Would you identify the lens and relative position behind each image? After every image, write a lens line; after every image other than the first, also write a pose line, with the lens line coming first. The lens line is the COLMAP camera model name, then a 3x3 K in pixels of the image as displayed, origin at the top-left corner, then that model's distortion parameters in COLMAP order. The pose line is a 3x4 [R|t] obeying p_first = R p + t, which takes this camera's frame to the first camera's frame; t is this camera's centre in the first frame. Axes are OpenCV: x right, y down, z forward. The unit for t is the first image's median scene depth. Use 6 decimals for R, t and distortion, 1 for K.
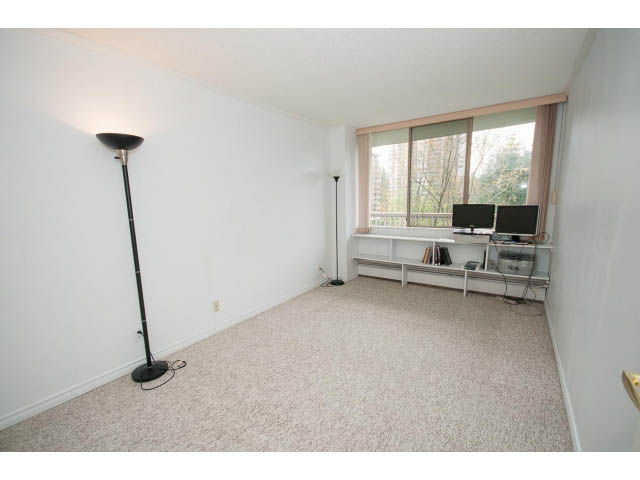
lens RADIAL K [[280.8, 0, 323.3], [0, 280.8, 243.2], [0, 0, 1]] dist [0.012267, -0.015116]
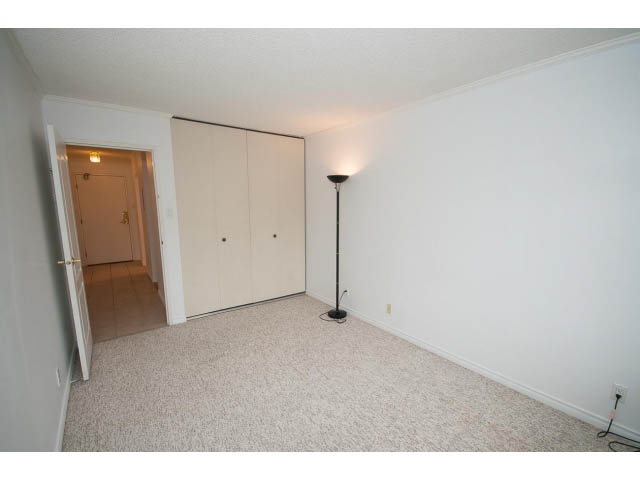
lens RADIAL K [[280.8, 0, 323.3], [0, 280.8, 243.2], [0, 0, 1]] dist [0.012267, -0.015116]
pose [[-0.311040, 0.156290, -0.937458, 0.910113], [-0.138058, 0.968493, 0.207271, -0.286768], [0.940316, 0.193893, -0.279663, 1.316864]]
